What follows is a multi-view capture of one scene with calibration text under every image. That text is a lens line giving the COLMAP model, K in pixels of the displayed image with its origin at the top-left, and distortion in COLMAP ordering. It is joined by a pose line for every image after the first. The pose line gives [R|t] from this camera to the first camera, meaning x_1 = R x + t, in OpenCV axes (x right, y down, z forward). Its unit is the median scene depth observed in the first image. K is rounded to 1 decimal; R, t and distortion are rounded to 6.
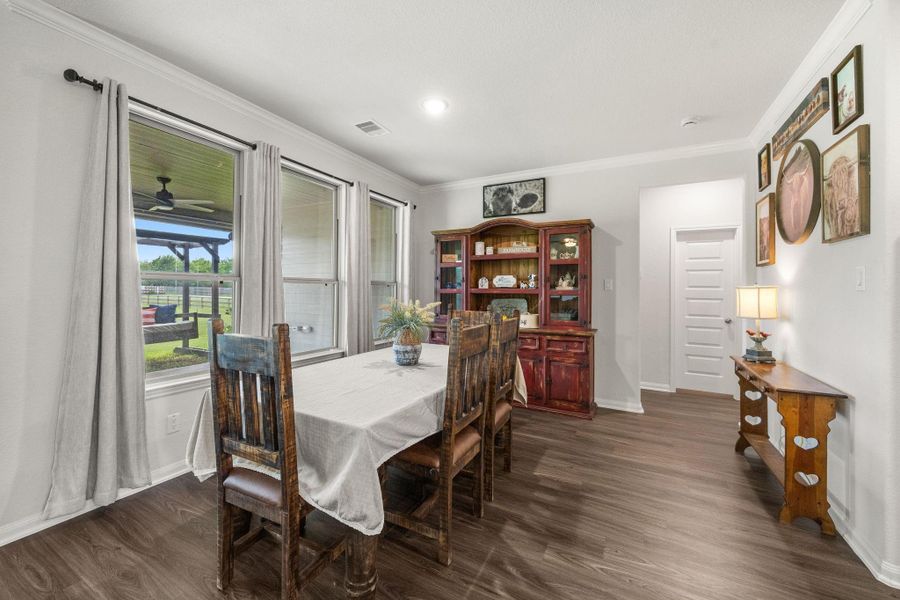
lens RADIAL K [[356.1, 0, 446.7], [0, 356.1, 286.5], [0, 0, 1]] dist [0.001436, -0.000054]
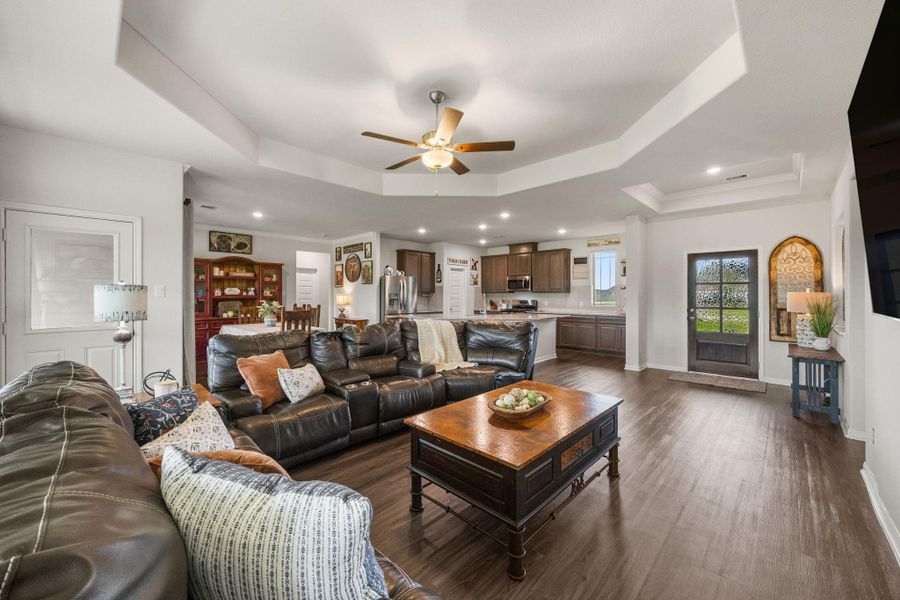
lens RADIAL K [[344.7, 0, 448.1], [0, 344.7, 297.4], [0, 0, 1]] dist [0.000415, 0.000093]
pose [[0.276986, -0.014628, 0.960763, -1.210842], [-0.008908, 0.999802, 0.017791, -0.025054], [-0.960833, -0.013486, 0.276801, -0.504810]]
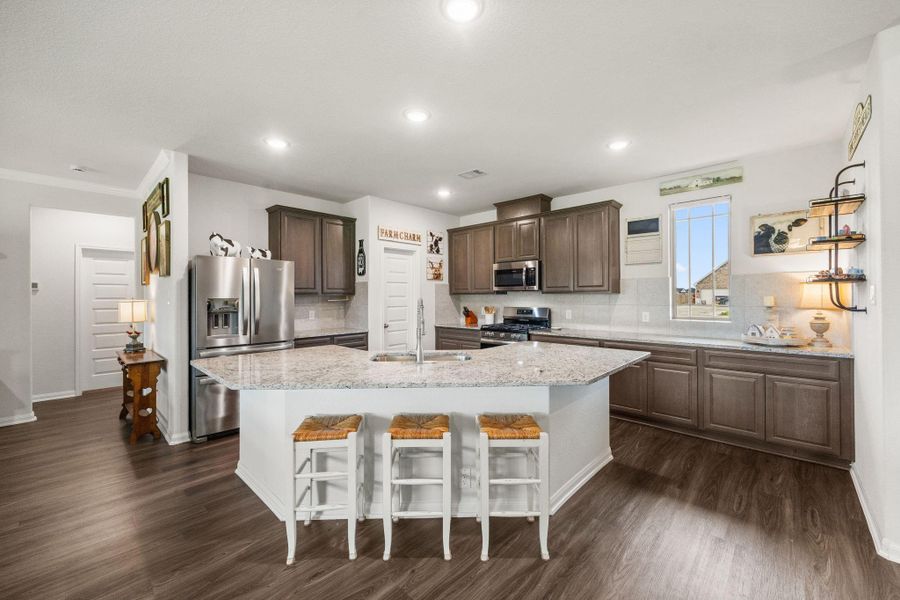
lens RADIAL K [[357.3, 0, 449.6], [0, 357.3, 294.5], [0, 0, 1]] dist [0.000818, 0.000098]
pose [[0.259756, -0.006403, 0.965653, -0.139906], [-0.001956, 0.999972, 0.007157, -0.025490], [-0.965672, -0.003748, 0.259736, -0.424318]]
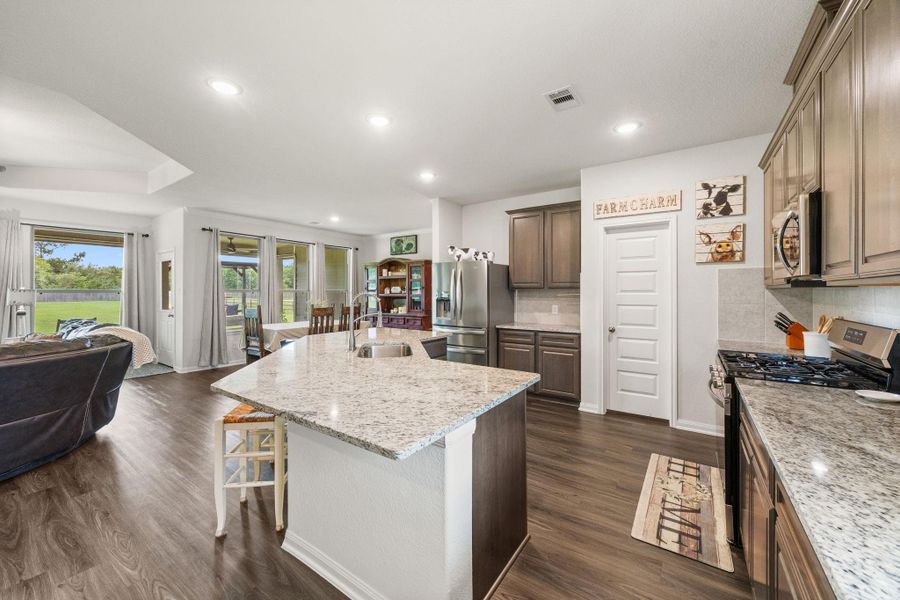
lens RADIAL K [[357.3, 0, 449.6], [0, 357.3, 294.5], [0, 0, 1]] dist [0.000818, 0.000098]
pose [[0.992595, -0.006568, -0.121291, 0.698668], [0.008483, 0.999847, 0.015284, -0.018336], [0.121172, -0.016200, 0.992499, -0.884931]]
